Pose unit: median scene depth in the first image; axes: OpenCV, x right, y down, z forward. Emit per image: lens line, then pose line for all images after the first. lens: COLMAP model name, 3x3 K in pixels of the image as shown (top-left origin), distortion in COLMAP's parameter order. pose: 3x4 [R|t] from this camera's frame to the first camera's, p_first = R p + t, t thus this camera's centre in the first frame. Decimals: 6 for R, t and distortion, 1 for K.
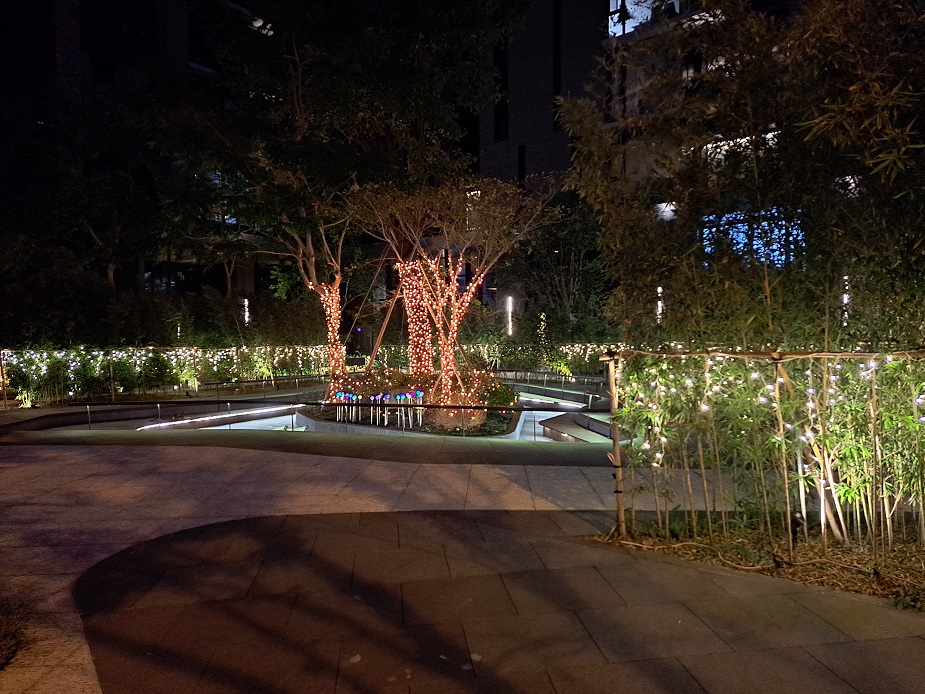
lens RADIAL K [[654.8, 0, 491.5], [0, 654.8, 348.2], [0, 0, 1]] dist [0.156230, -0.000080]
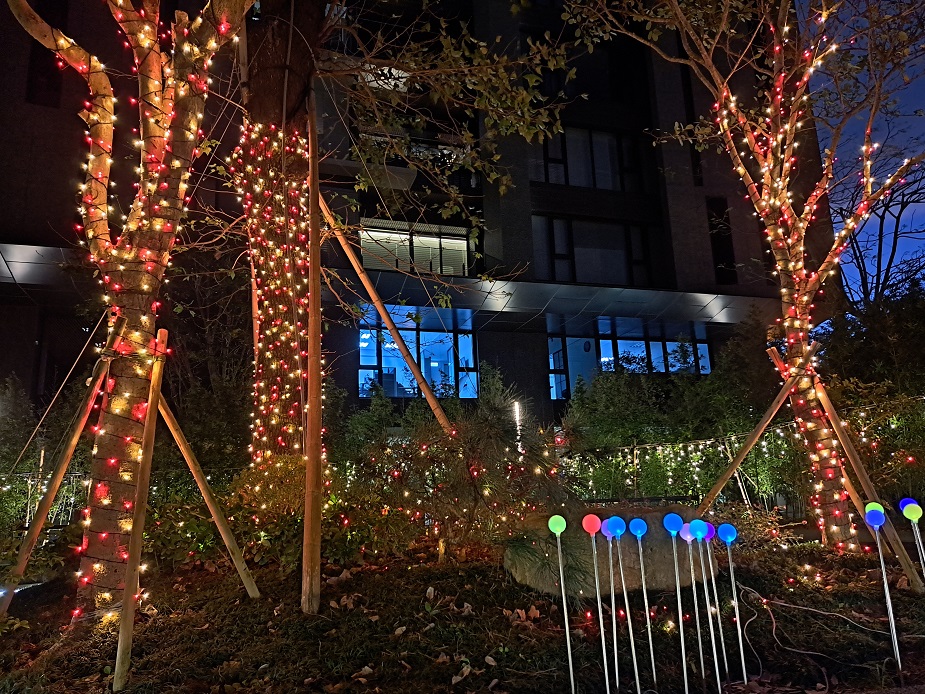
lens RADIAL K [[666.2, 0, 467.2], [0, 666.2, 354.6], [0, 0, 1]] dist [0.041643, 0.000186]
pose [[0.581609, 0.170006, 0.795505, -0.318226], [0.042306, 0.970273, -0.238286, 0.055012], [-0.812368, 0.172244, 0.557127, 0.763182]]
